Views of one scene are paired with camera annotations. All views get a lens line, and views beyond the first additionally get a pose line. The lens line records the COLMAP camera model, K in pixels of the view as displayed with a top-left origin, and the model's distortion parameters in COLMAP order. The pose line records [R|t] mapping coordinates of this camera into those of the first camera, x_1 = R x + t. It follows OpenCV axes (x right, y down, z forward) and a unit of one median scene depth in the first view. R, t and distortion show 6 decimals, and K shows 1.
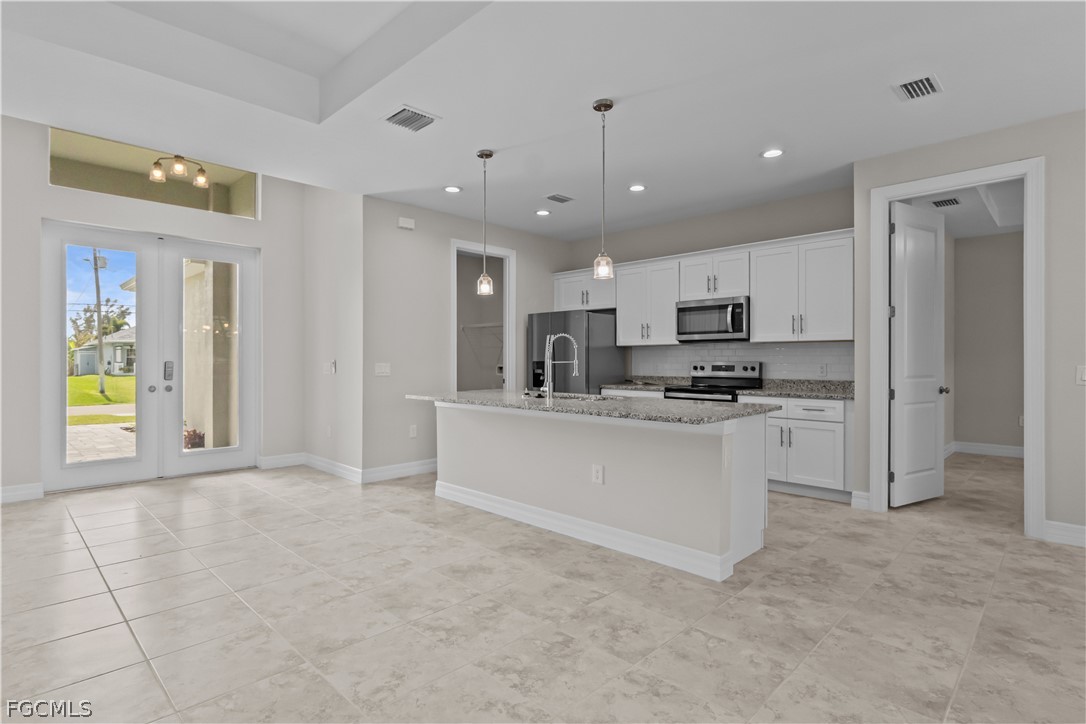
lens RADIAL K [[547.4, 0, 517.9], [0, 547.4, 360.7], [0, 0, 1]] dist [-0.004391, 0.001246]
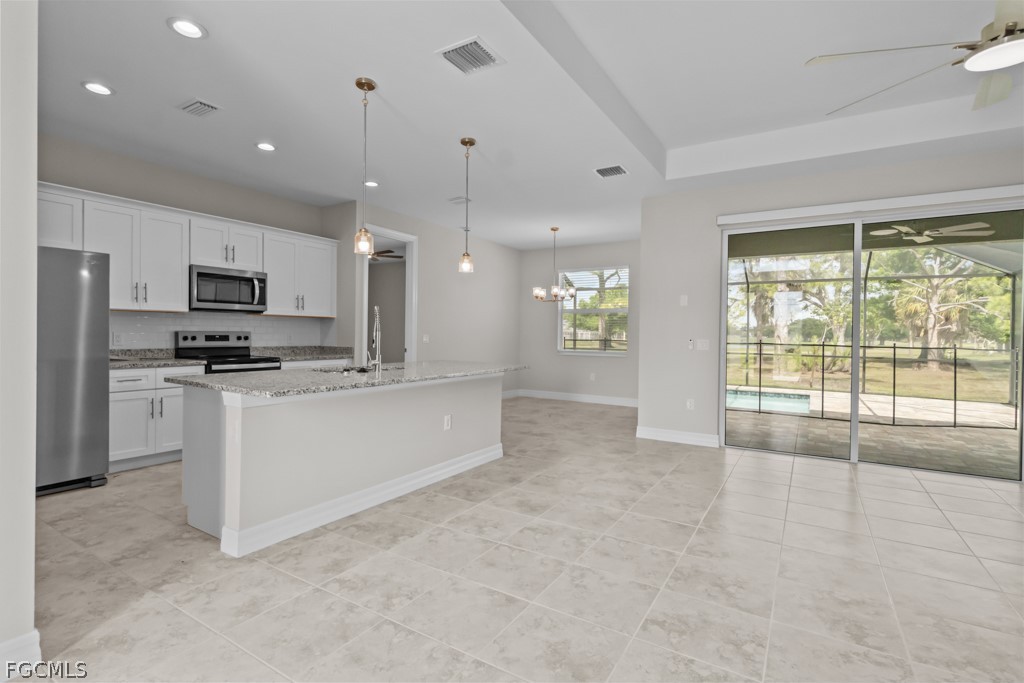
lens RADIAL K [[497.3, 0, 491.0], [0, 497.3, 339.2], [0, 0, 1]] dist [0.000195, 0.000409]
pose [[-0.223484, -0.015632, 0.974582, -0.846289], [-0.011802, 0.999841, 0.013331, -0.002822], [-0.974636, -0.008523, -0.223633, 0.982911]]
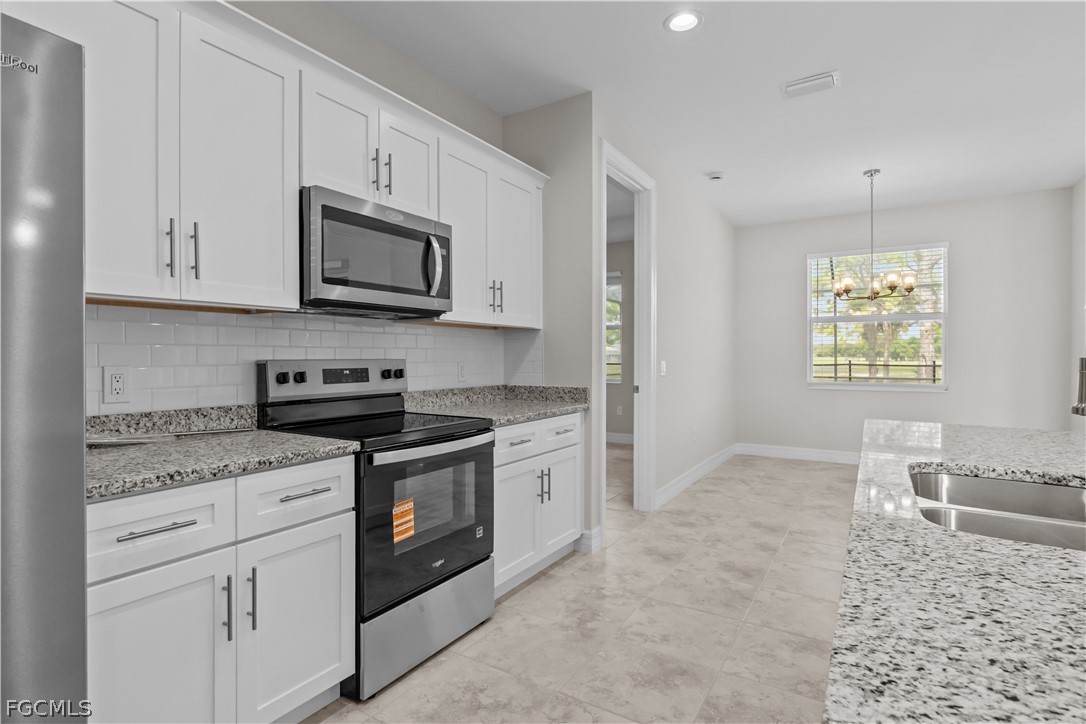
lens RADIAL K [[544.0, 0, 519.3], [0, 544.0, 358.7], [0, 0, 1]] dist [-0.005672, 0.000878]
pose [[-0.219412, -0.003687, 0.975625, -0.093624], [0.002311, 0.999988, 0.004298, -0.001059], [-0.975630, 0.003198, -0.219401, 1.317746]]
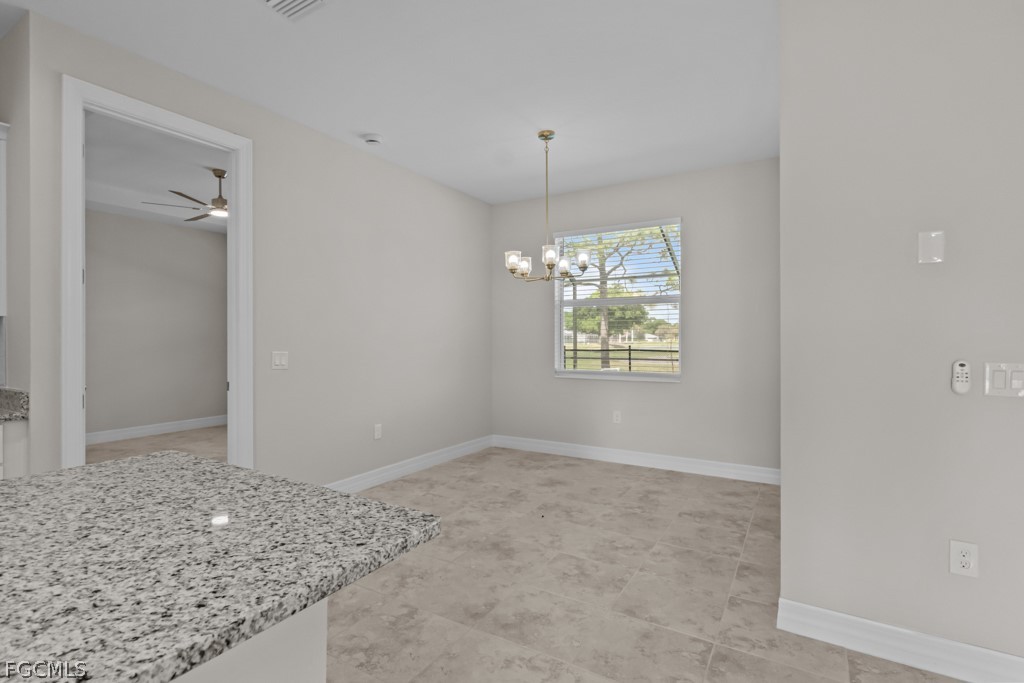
lens RADIAL K [[504.5, 0, 490.5], [0, 504.5, 332.2], [0, 0, 1]] dist [0.000125, 0.000677]
pose [[-0.237195, 0.008179, 0.971428, -0.022345], [0.002009, 0.999967, -0.007929, -0.015156], [-0.971460, 0.000071, -0.237204, 0.683014]]
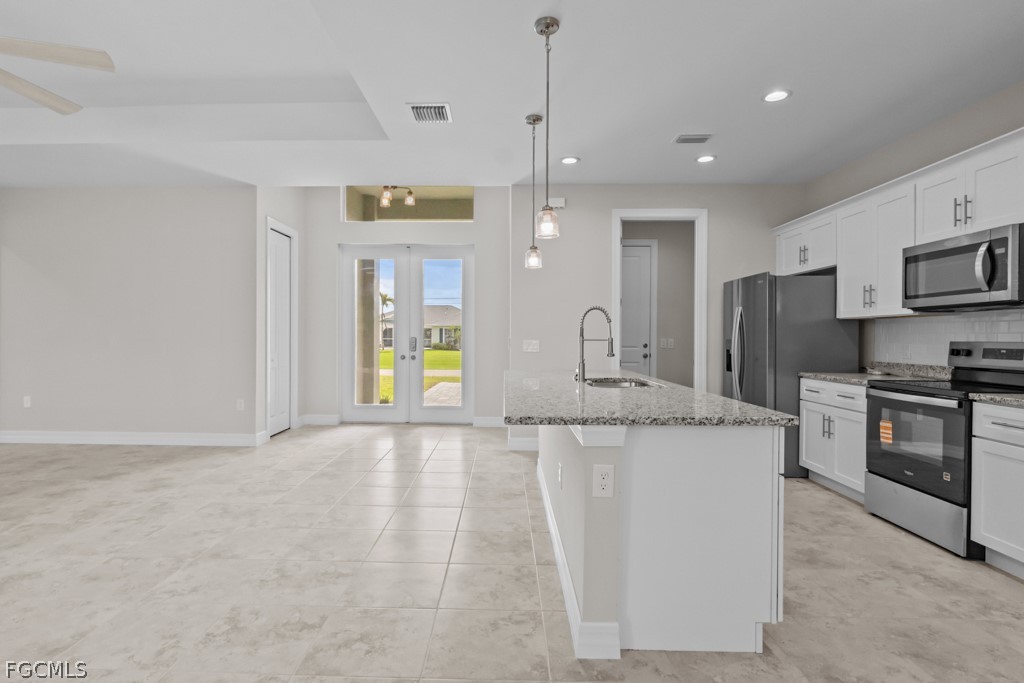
lens RADIAL K [[512.9, 0, 489.6], [0, 512.9, 338.4], [0, 0, 1]] dist [-0.005672, 0.000878]
pose [[0.697090, 0.005845, -0.716960, 0.526350], [-0.006973, 0.999975, 0.001373, 0.000946], [0.716950, 0.004042, 0.697113, 0.327947]]
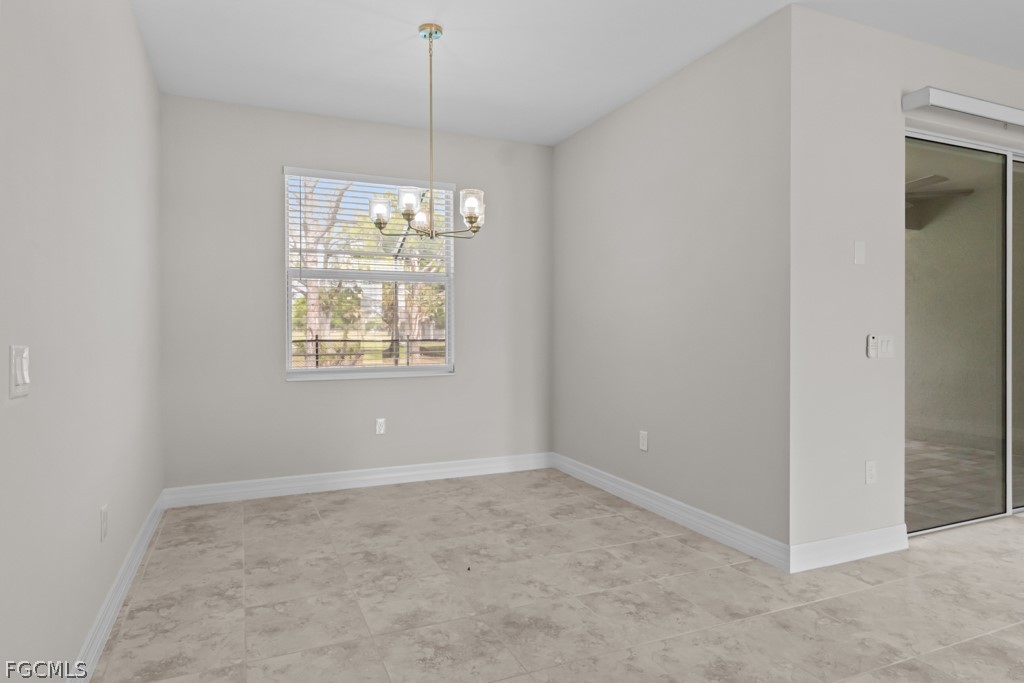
lens RADIAL K [[589.8, 0, 492.6], [0, 589.8, 334.2], [0, 0, 1]] dist [0.000305, 0.000344]
pose [[-0.933470, -0.001651, 0.358651, 0.492512], [0.002058, 0.999948, 0.009962, -0.001041], [-0.358649, 0.010037, -0.933419, 1.037813]]
